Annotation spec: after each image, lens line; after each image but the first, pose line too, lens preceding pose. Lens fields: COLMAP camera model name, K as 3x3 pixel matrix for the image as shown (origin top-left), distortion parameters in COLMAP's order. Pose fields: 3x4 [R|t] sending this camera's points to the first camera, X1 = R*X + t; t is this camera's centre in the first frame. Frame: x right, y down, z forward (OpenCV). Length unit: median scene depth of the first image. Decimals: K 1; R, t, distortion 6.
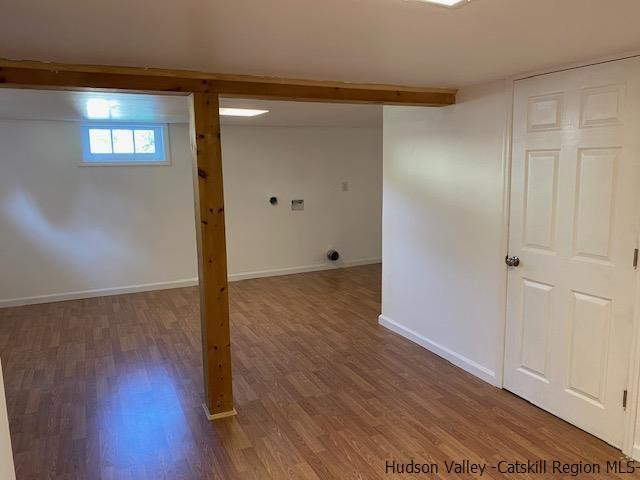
lens RADIAL K [[496.7, 0, 317.2], [0, 496.7, 237.1], [0, 0, 1]] dist [0.049226, -0.047902]
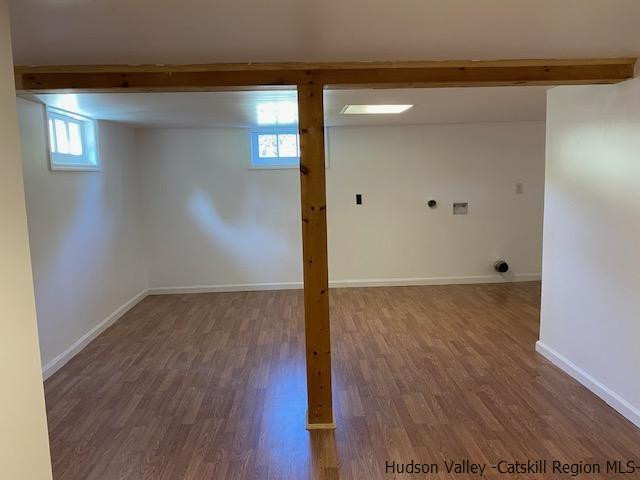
lens RADIAL K [[496.7, 0, 316.0], [0, 496.7, 237.2], [0, 0, 1]] dist [0.049226, -0.047902]
pose [[0.924190, 0.041532, -0.379668, 0.115686], [-0.045719, 0.998952, -0.002014, 0.002196], [0.379187, 0.019219, 0.925121, 0.094856]]
